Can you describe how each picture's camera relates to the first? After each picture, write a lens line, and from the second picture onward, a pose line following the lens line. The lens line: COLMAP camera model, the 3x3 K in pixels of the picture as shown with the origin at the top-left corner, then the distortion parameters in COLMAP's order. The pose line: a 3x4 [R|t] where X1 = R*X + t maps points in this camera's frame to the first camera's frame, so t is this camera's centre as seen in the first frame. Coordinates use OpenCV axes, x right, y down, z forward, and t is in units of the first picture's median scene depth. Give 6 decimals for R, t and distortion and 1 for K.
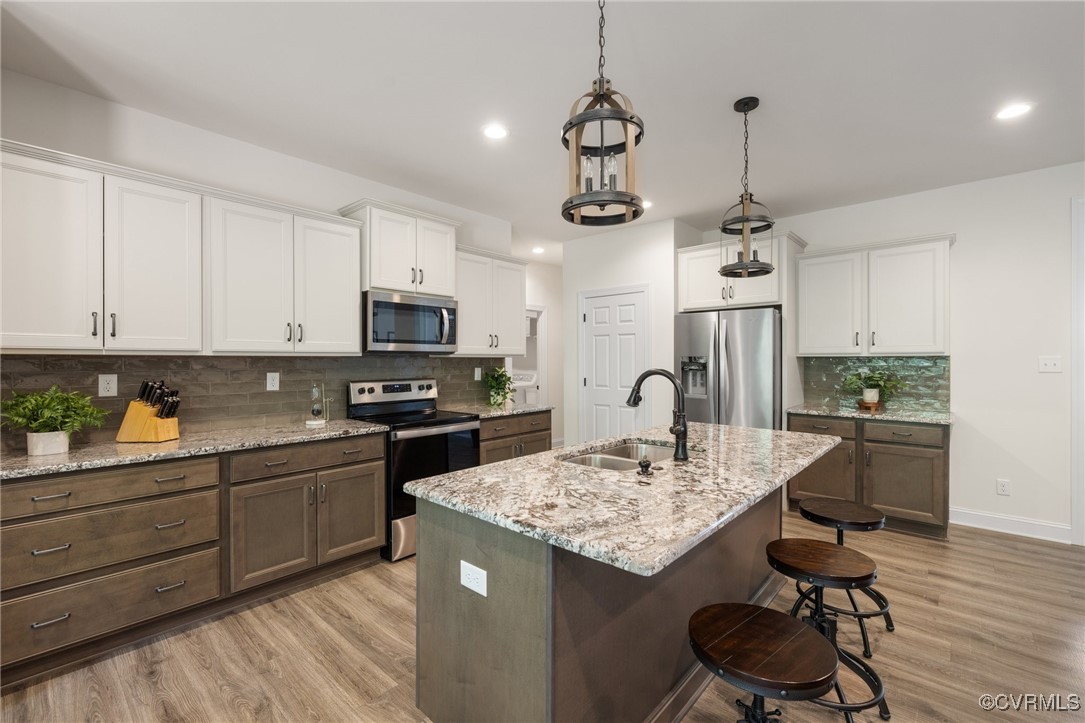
lens RADIAL K [[457.3, 0, 525.0], [0, 457.3, 360.7], [0, 0, 1]] dist [0.000874, 0.000089]
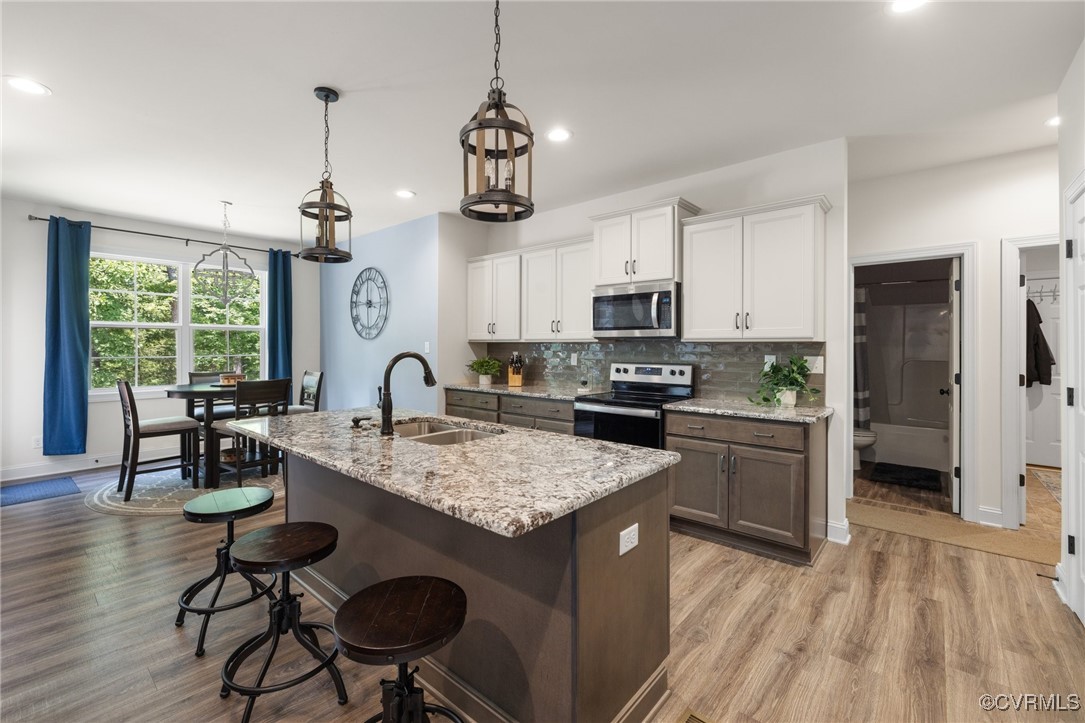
lens RADIAL K [[466.2, 0, 539.9], [0, 466.2, 343.3], [0, 0, 1]] dist [0.020103, 0.000016]
pose [[0.038199, -0.000546, -0.999270, 0.869785], [-0.003504, 0.999994, -0.000680, -0.003999], [0.999264, 0.003527, 0.038197, 0.748514]]
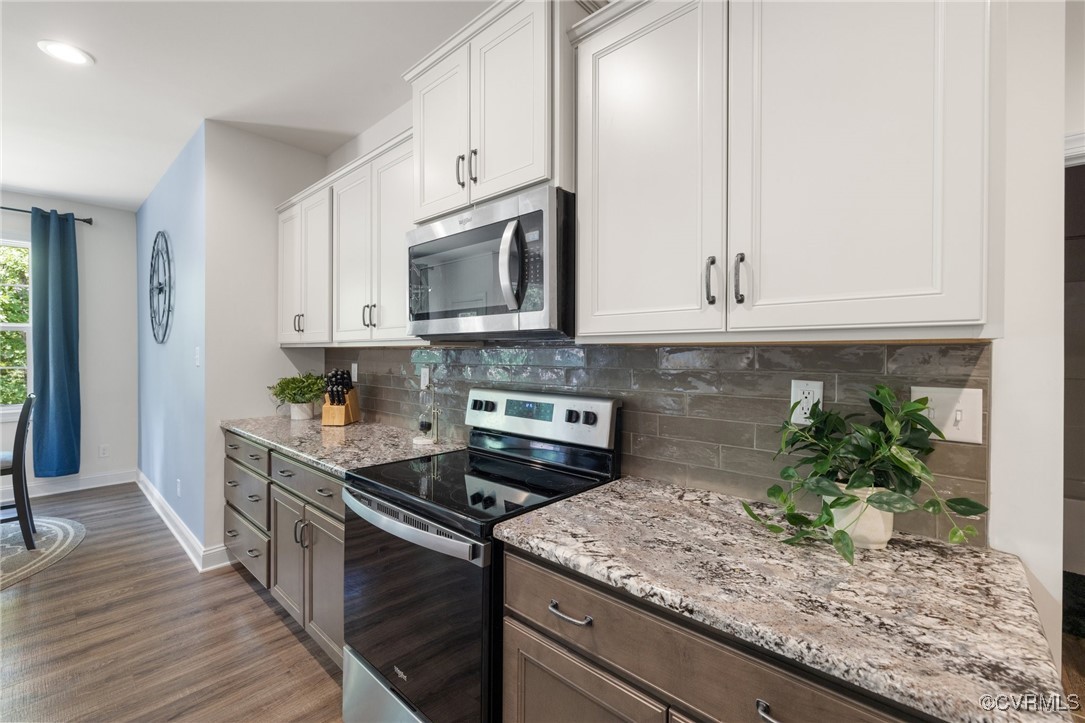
lens RADIAL K [[464.4, 0, 538.5], [0, 464.4, 351.3], [0, 0, 1]] dist [0.000623, 0.000117]
pose [[0.009845, 0.001028, -0.999951, 0.232293], [-0.004495, 0.999989, 0.000984, -0.002938], [0.999941, 0.004485, 0.009850, 1.074261]]
